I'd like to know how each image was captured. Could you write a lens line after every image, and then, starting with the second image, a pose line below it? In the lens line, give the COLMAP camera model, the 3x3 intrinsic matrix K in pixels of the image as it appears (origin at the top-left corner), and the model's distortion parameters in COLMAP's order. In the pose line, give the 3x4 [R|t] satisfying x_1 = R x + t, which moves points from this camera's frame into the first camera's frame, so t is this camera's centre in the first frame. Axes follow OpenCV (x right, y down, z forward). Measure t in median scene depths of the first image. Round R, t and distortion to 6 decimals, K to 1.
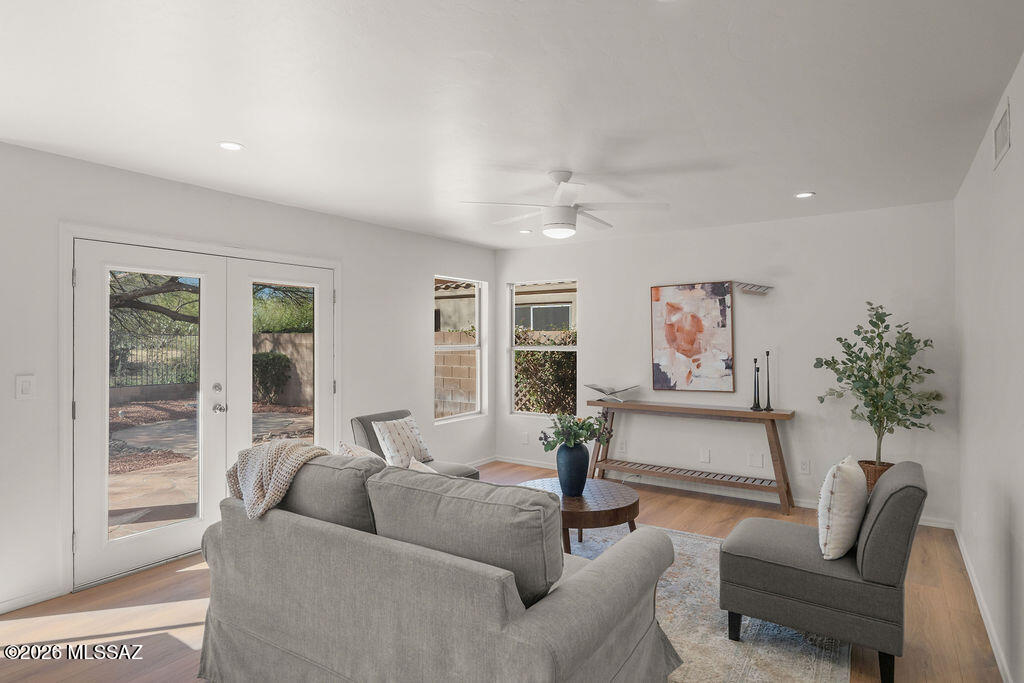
lens RADIAL K [[560.1, 0, 509.9], [0, 560.1, 336.0], [0, 0, 1]] dist [-0.000184, 0.000617]
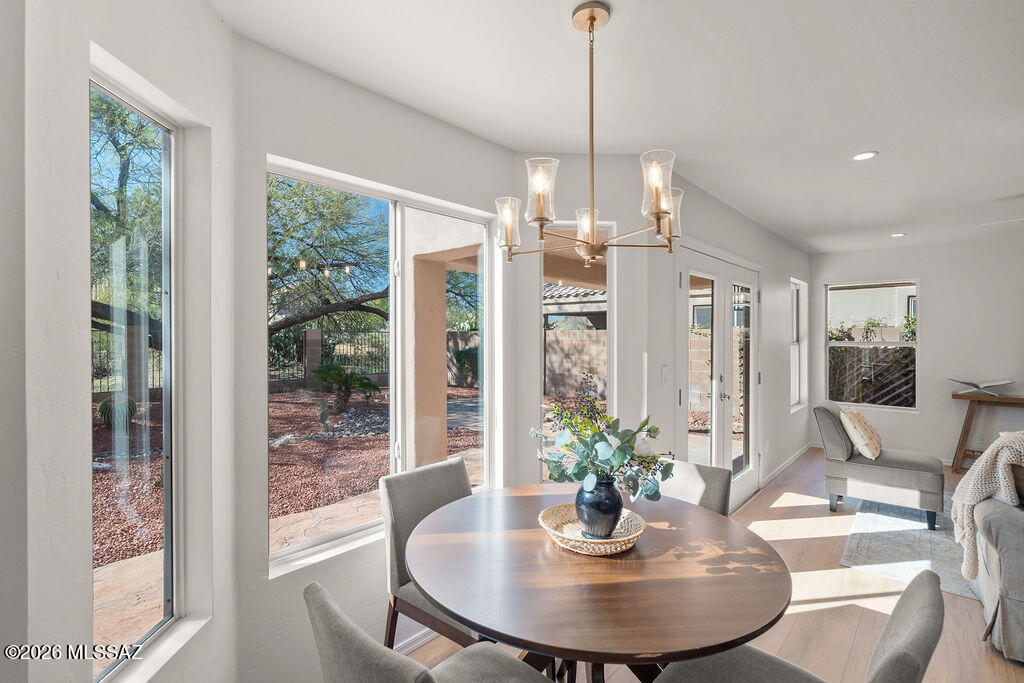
lens RADIAL K [[480.1, 0, 512.1], [0, 480.1, 336.1], [0, 0, 1]] dist [-0.000195, -0.000394]
pose [[0.991618, 0.001807, -0.129194, -0.607715], [-0.001139, 0.999986, 0.005247, 0.002711], [0.129202, -0.005056, 0.991605, -0.000151]]
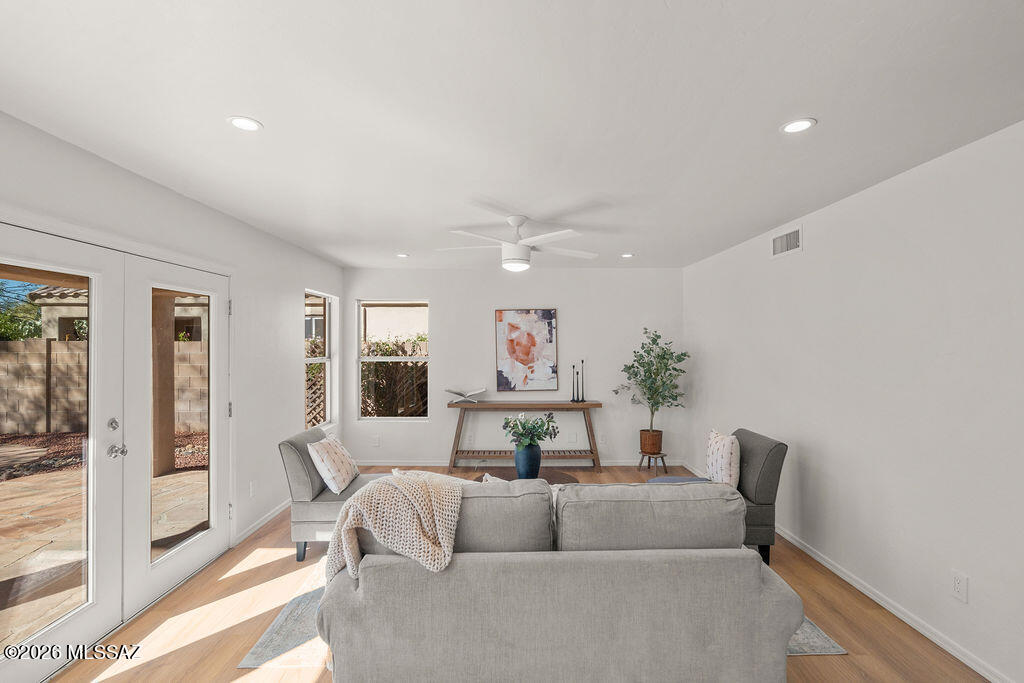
lens RADIAL K [[455.0, 0, 511.6], [0, 455.0, 344.2], [0, 0, 1]] dist [0.002372, 0.000292]
pose [[0.821822, 0.001800, 0.569741, -0.322335], [-0.004245, 0.999987, 0.002964, -0.014679], [-0.569728, -0.004854, 0.821819, 0.142467]]
